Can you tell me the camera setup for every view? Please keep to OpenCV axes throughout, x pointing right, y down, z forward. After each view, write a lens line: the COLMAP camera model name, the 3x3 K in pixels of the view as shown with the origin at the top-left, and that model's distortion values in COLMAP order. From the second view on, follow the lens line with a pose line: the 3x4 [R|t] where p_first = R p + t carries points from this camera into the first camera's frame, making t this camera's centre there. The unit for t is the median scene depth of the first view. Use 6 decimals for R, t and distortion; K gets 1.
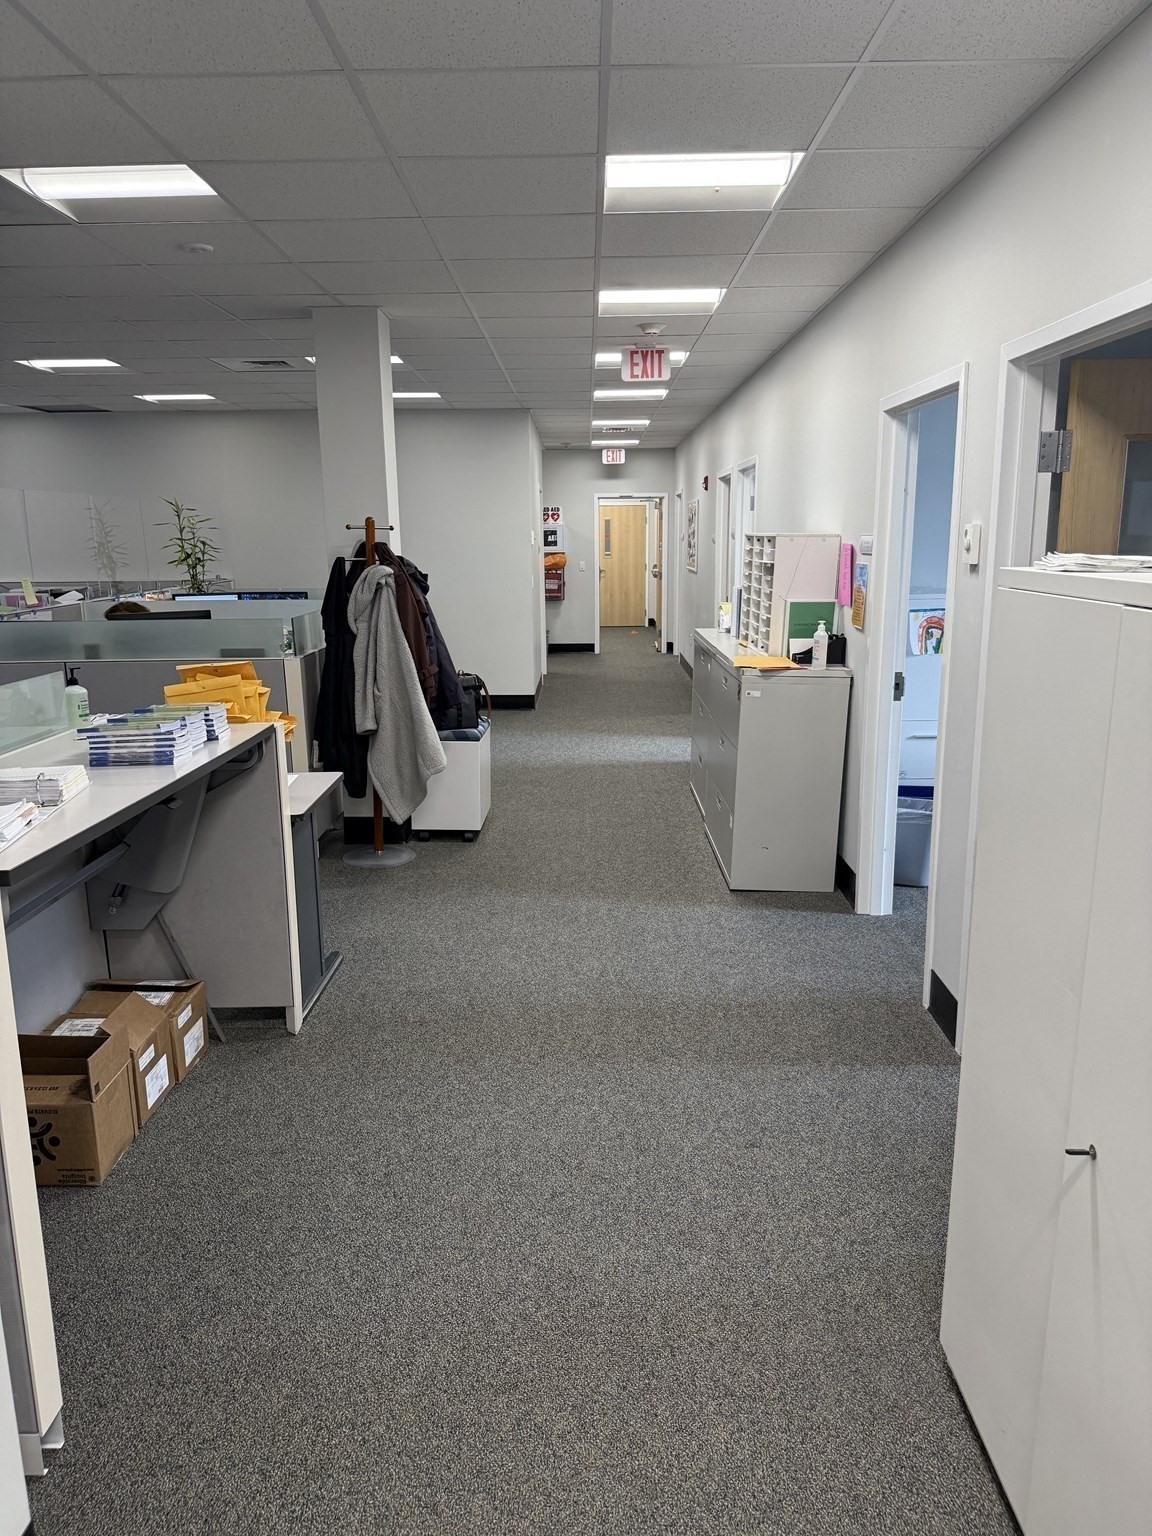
lens RADIAL K [[1085.0, 0, 575.2], [0, 1085.0, 767.4], [0, 0, 1]] dist [0.004065, -0.001963]
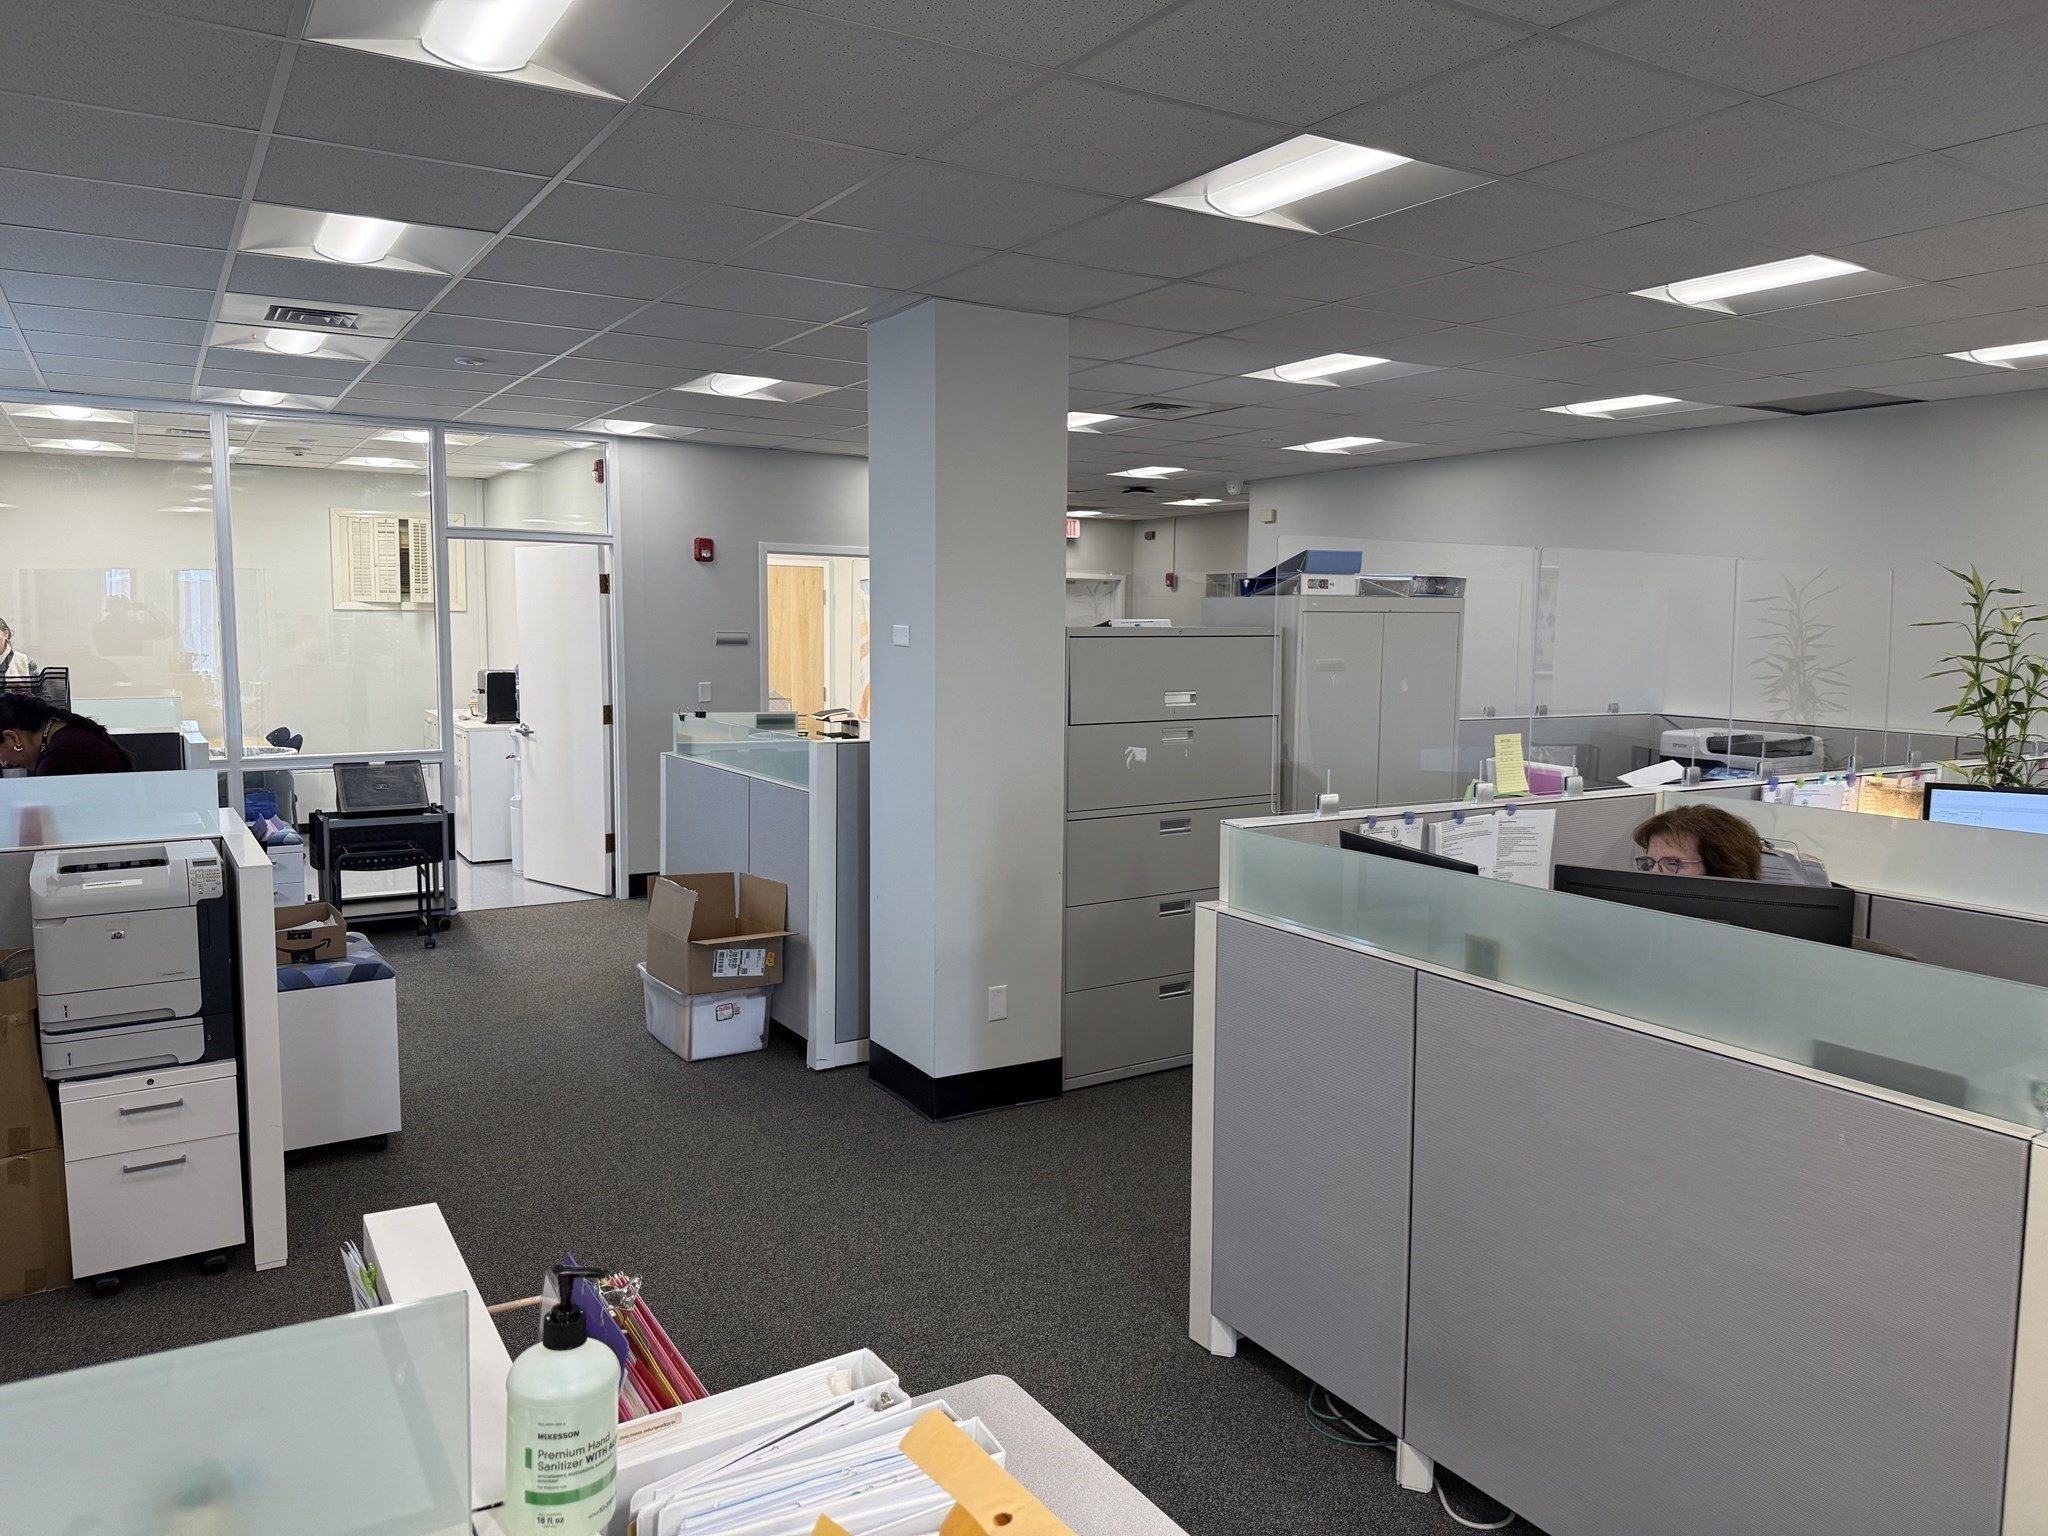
lens RADIAL K [[1446.7, 0, 1024.0], [0, 1446.7, 764.0], [0, 0, 1]] dist [0.004065, -0.001963]
pose [[0.527454, 0.102325, -0.843399, -0.073994], [-0.199704, 0.979838, -0.006015, -0.090247], [0.825779, 0.171603, 0.537254, 0.386281]]
